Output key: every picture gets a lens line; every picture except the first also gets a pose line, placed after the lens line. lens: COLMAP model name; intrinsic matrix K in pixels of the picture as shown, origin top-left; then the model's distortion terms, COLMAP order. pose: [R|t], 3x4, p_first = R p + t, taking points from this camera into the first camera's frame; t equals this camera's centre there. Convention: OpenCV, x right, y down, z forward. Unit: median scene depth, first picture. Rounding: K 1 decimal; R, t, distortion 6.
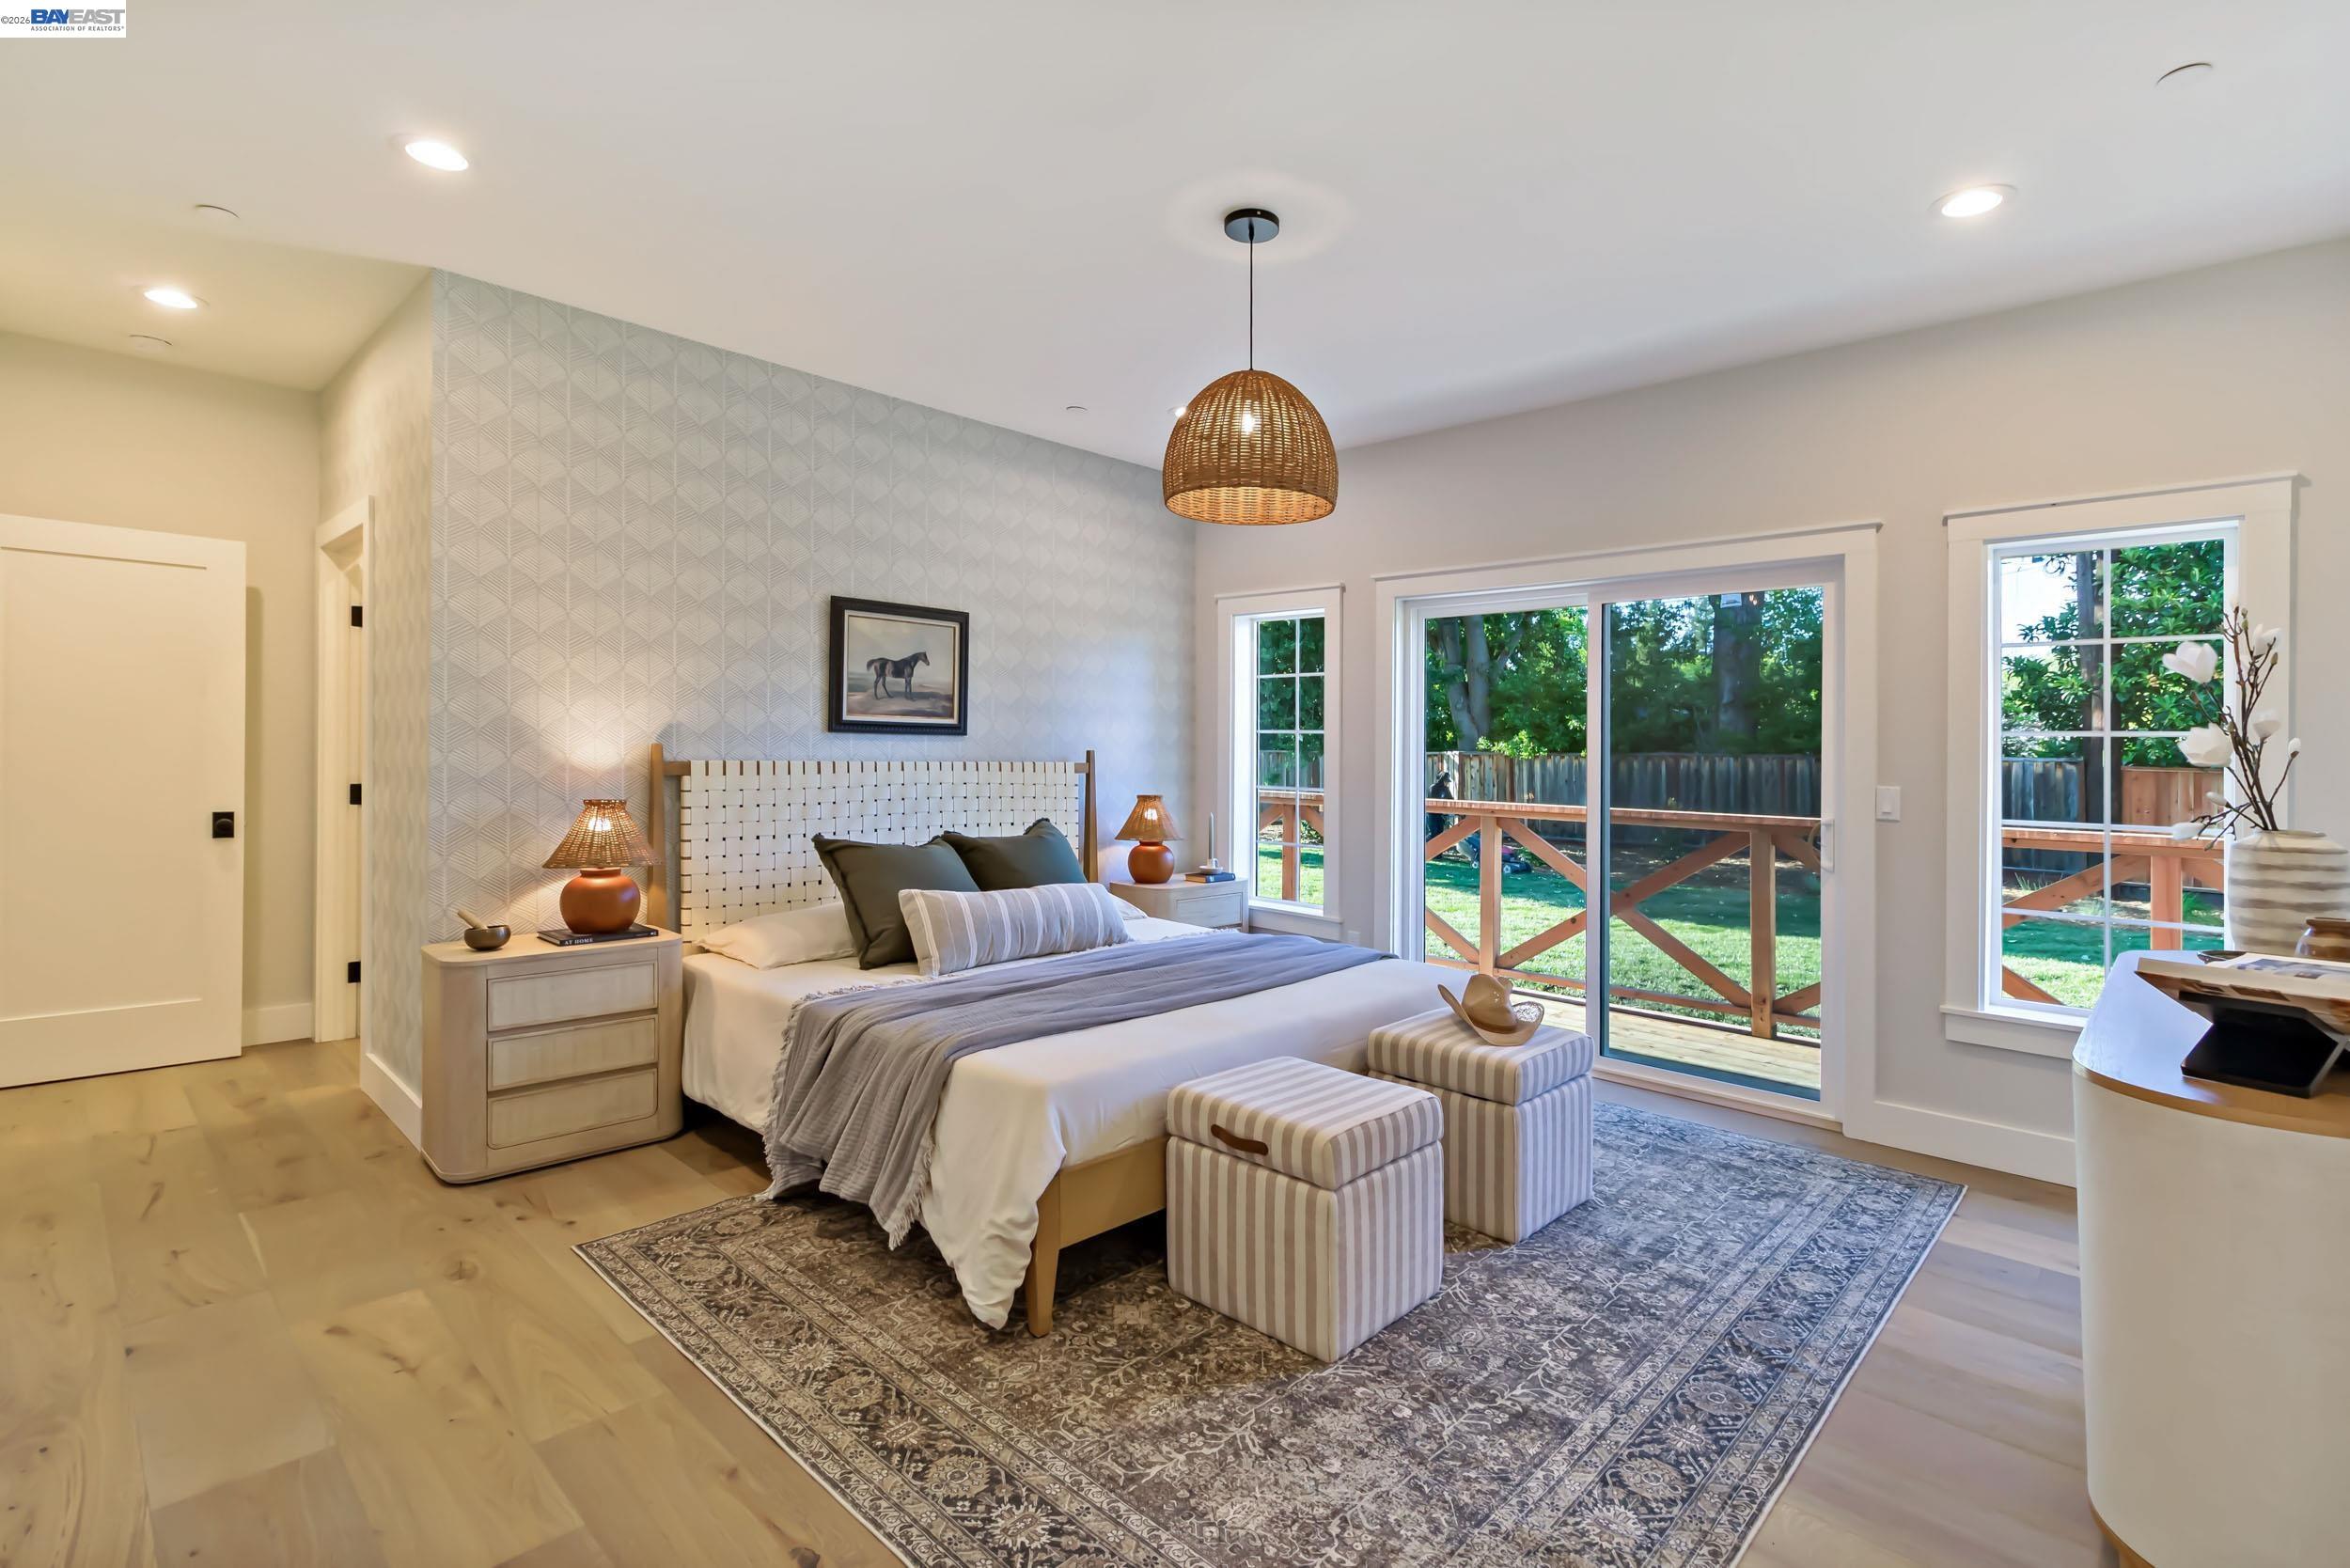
lens RADIAL K [[1068.6, 0, 1183.4], [0, 1068.6, 746.7], [0, 0, 1]] dist [-0.000573, 0.000005]
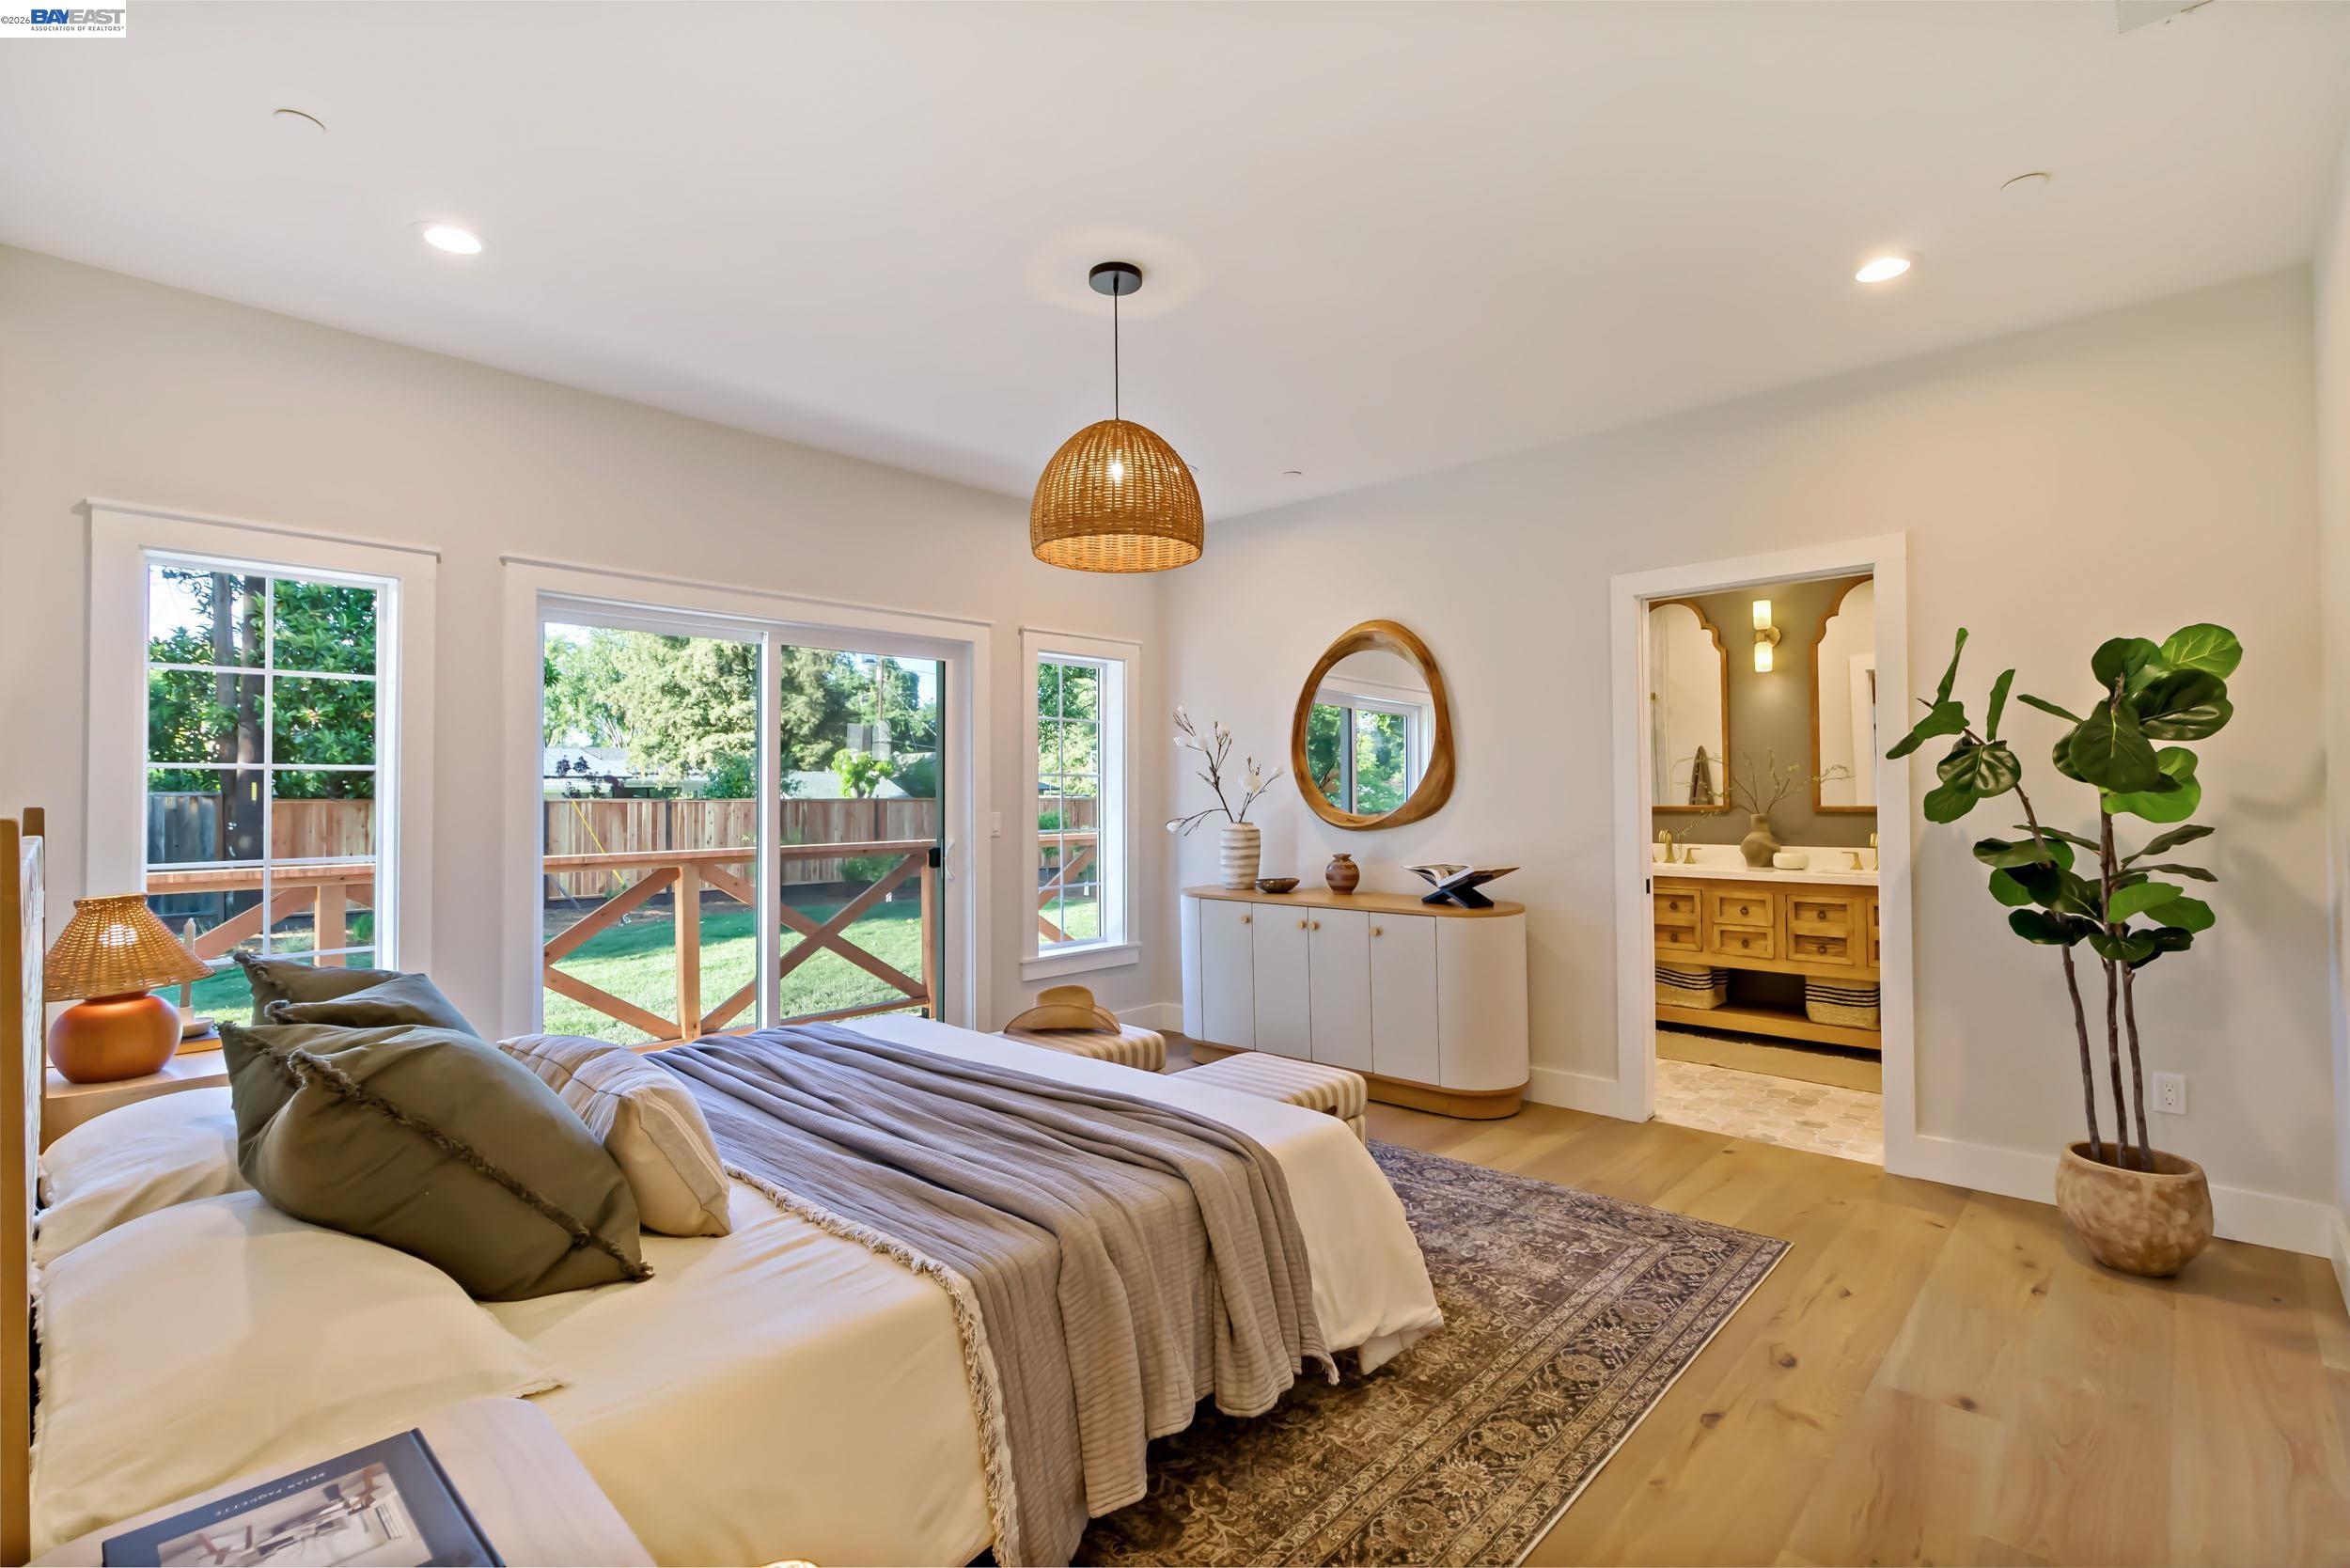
lens RADIAL K [[1105.5, 0, 1182.2], [0, 1105.5, 757.4], [0, 0, 1]] dist [0.014220, -0.000038]
pose [[-0.010834, 0.014025, 0.999843, -0.985772], [0.003444, 0.999896, -0.013988, -0.017913], [-0.999935, 0.003292, -0.010882, 0.951035]]
